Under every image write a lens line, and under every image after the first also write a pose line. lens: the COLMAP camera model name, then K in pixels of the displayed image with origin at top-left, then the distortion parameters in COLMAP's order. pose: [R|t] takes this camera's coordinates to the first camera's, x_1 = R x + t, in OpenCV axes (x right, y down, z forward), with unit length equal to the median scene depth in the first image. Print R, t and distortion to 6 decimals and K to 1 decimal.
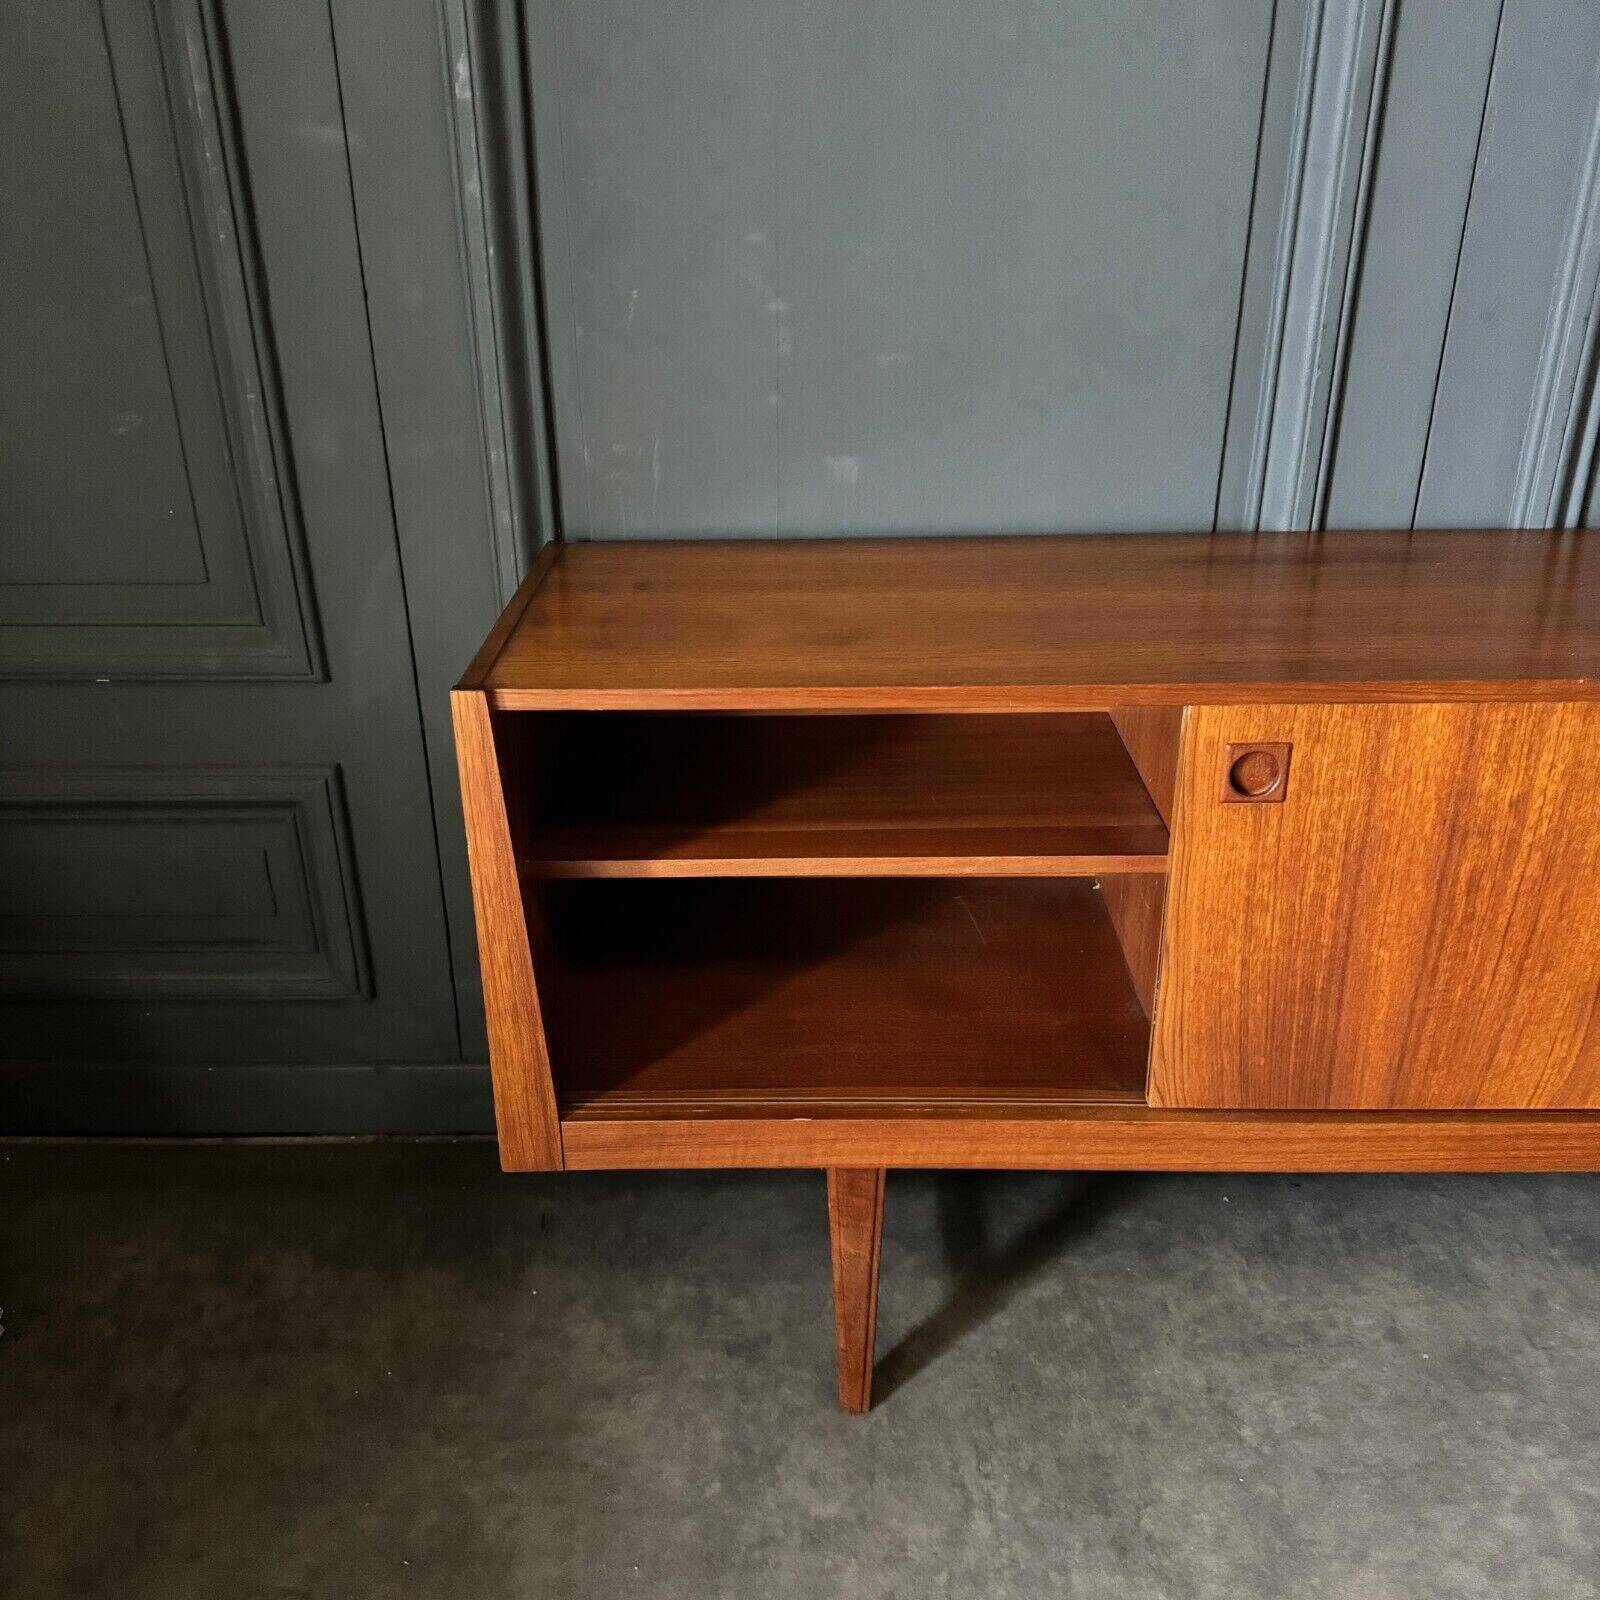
lens RADIAL K [[1498.9, 0, 789.4], [0, 1498.9, 815.0], [0, 0, 1]] dist [-0.012008, 0.000000]
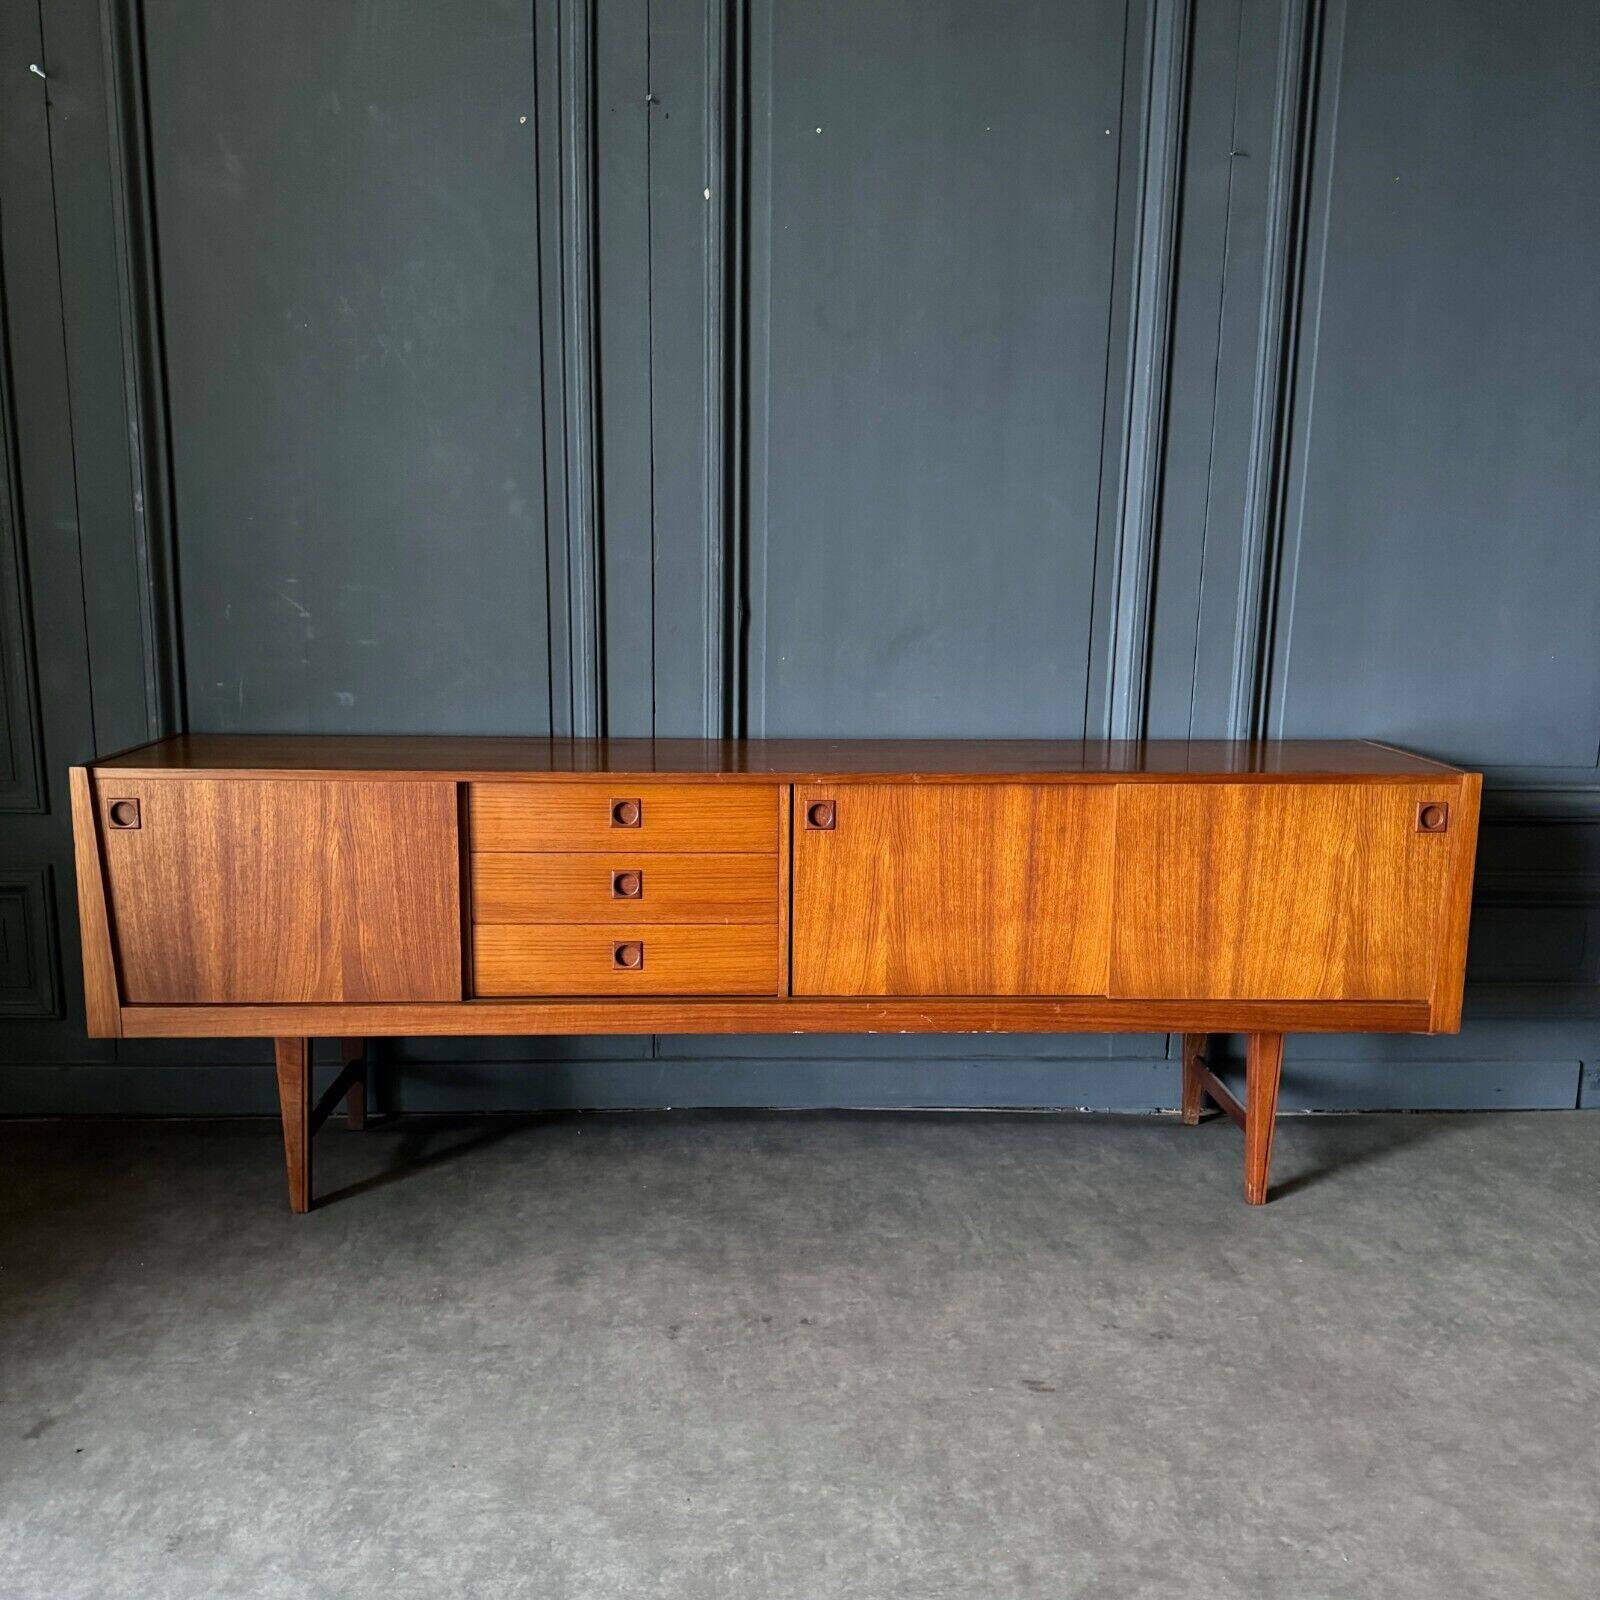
lens RADIAL K [[1498.9, 0, 798.7], [0, 1498.9, 786.5], [0, 0, 1]] dist [-0.012008, 0.000000]
pose [[0.996666, 0.016938, 0.079813, 0.582281], [0.004926, 0.963940, -0.266074, 0.481517], [-0.081442, 0.265580, 0.960643, -1.032604]]
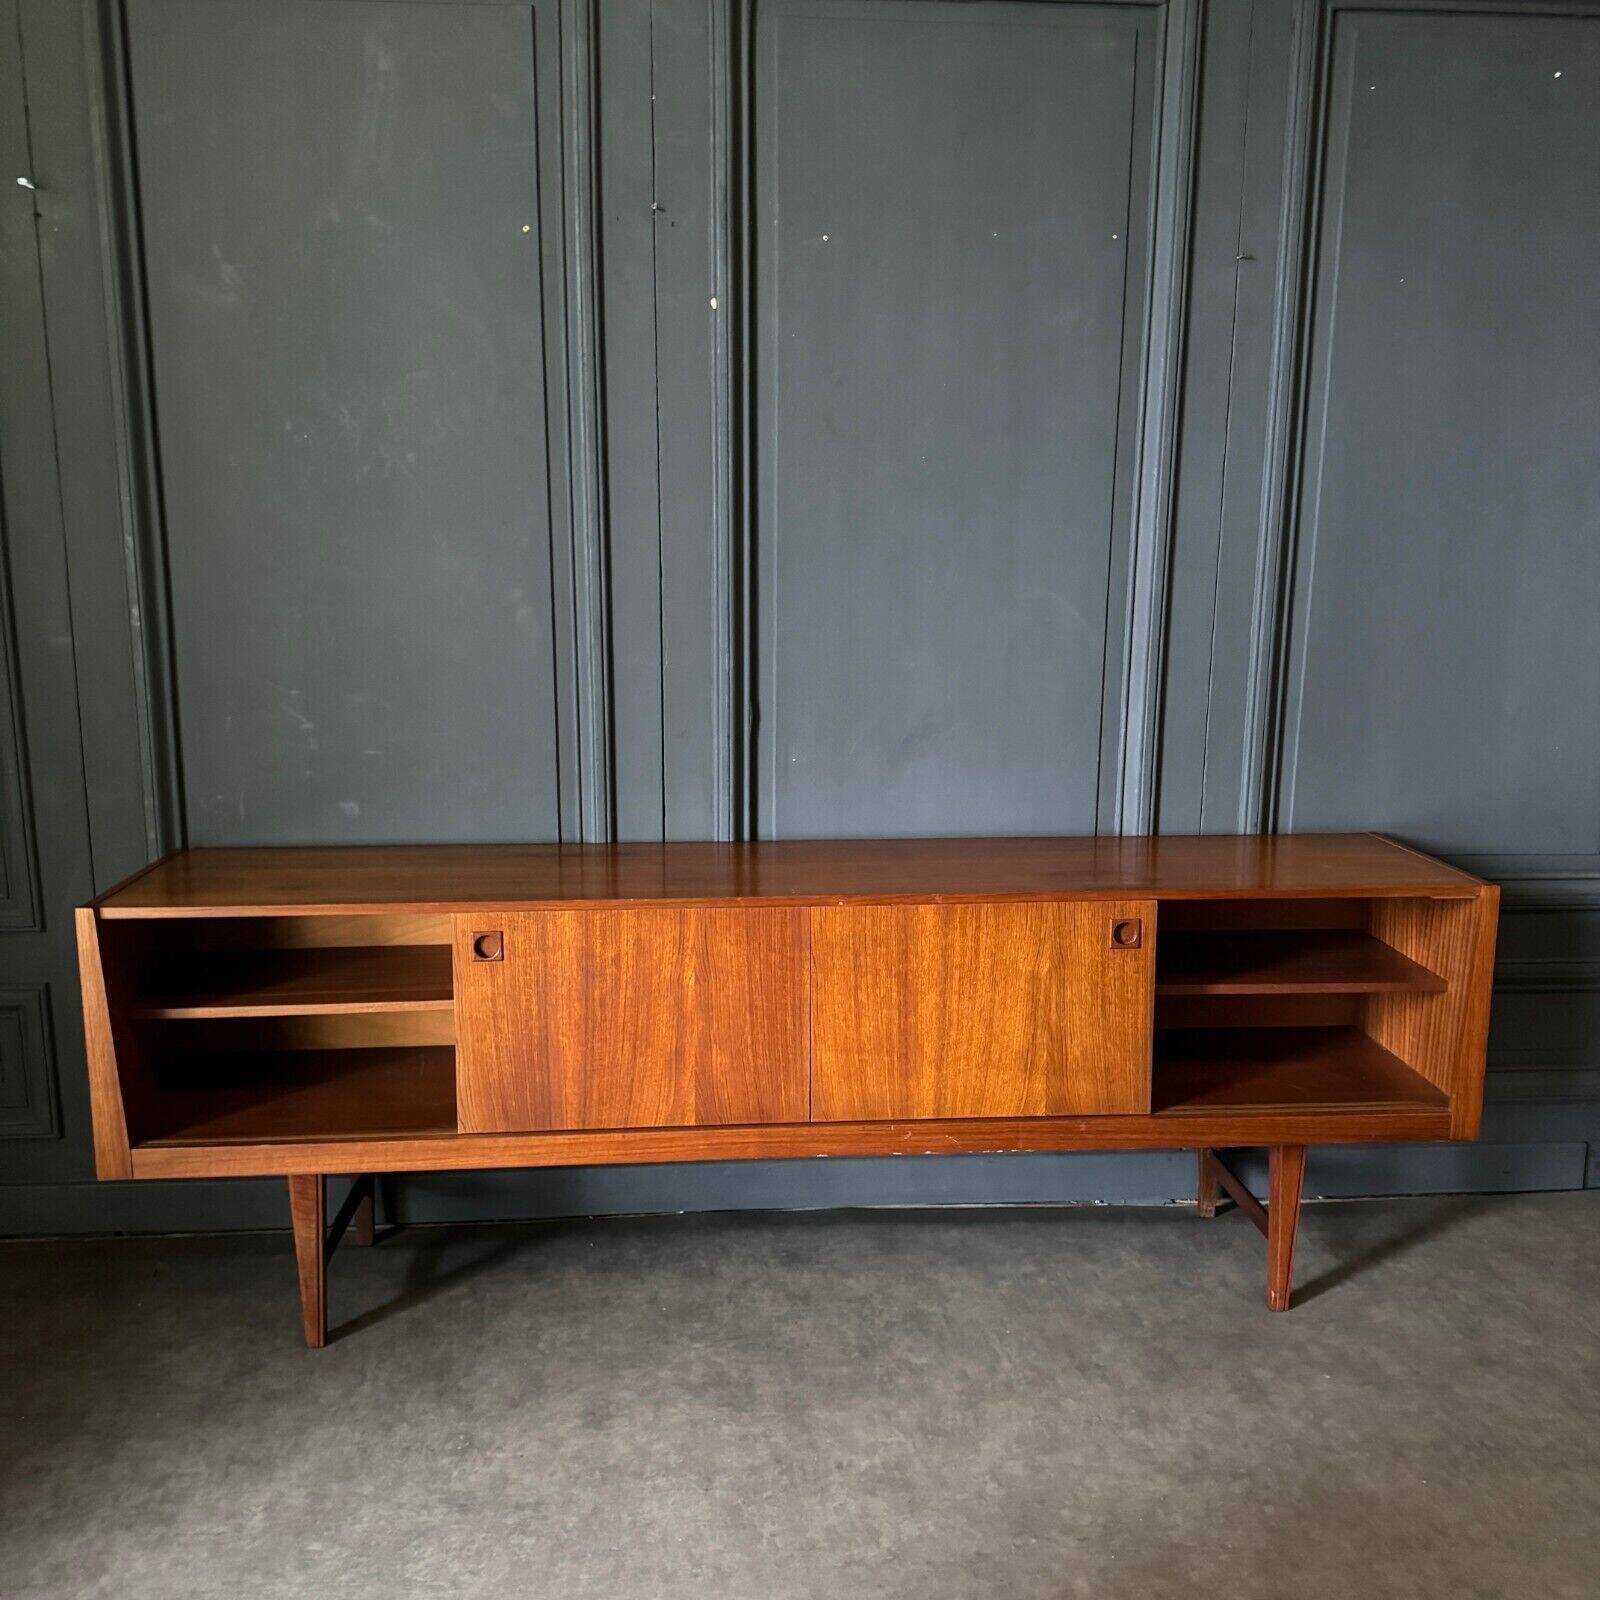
lens RADIAL K [[1498.9, 0, 808.0], [0, 1498.9, 778.6], [0, 0, 1]] dist [-0.012008, 0.000000]
pose [[0.994041, 0.002933, 0.108967, 0.507074], [0.026313, 0.963621, -0.265975, 0.300053], [-0.105782, 0.267258, 0.957801, -1.053439]]
